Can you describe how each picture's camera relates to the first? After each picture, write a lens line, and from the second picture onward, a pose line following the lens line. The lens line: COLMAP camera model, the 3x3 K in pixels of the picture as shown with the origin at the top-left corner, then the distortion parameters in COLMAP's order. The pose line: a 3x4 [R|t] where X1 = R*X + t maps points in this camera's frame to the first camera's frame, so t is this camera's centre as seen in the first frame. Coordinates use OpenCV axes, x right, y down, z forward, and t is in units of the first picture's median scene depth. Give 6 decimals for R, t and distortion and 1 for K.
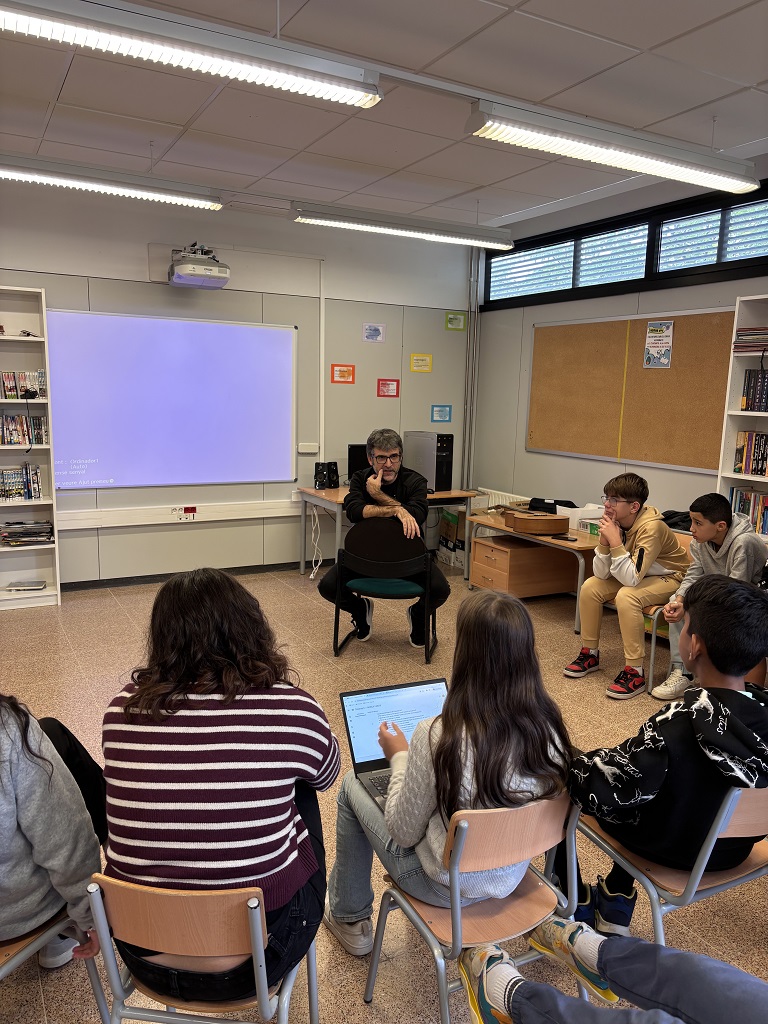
lens RADIAL K [[773.9, 0, 387.5], [0, 773.9, 517.8], [0, 0, 1]] dist [0.054356, -0.062821]
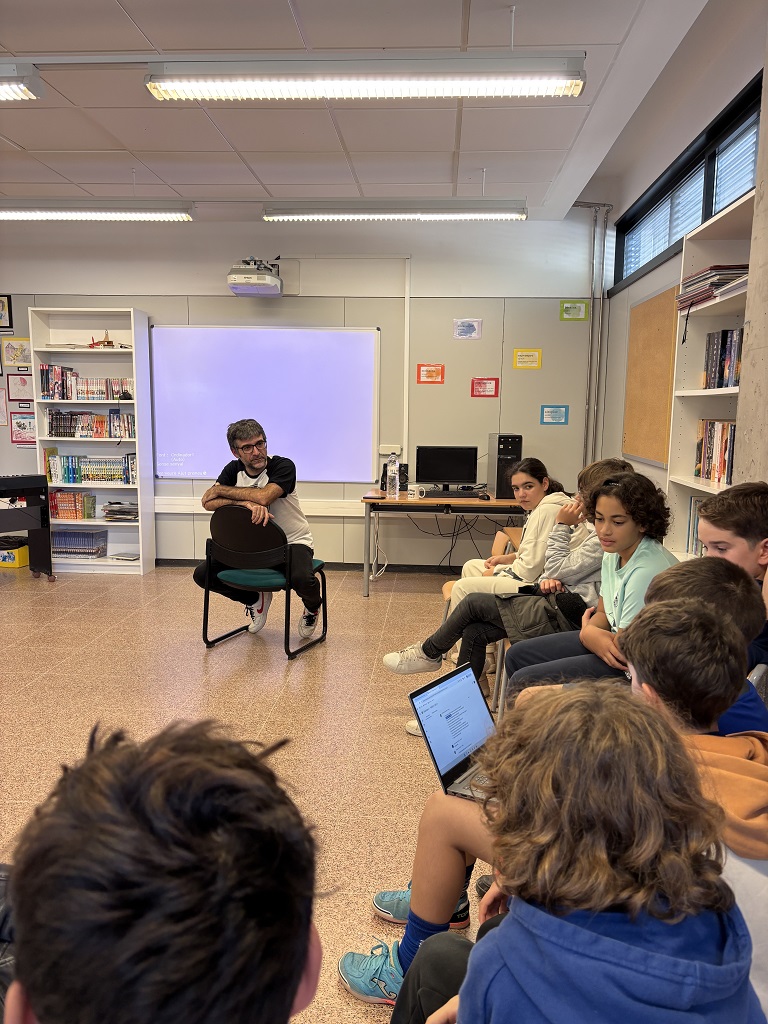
lens RADIAL K [[773.9, 0, 387.5], [0, 773.9, 517.8], [0, 0, 1]] dist [0.054356, -0.062821]
pose [[0.842246, 0.059943, -0.535751, 0.467409], [-0.078830, 0.996811, -0.012399, 0.010192], [0.533299, 0.052676, 0.844285, 0.183140]]
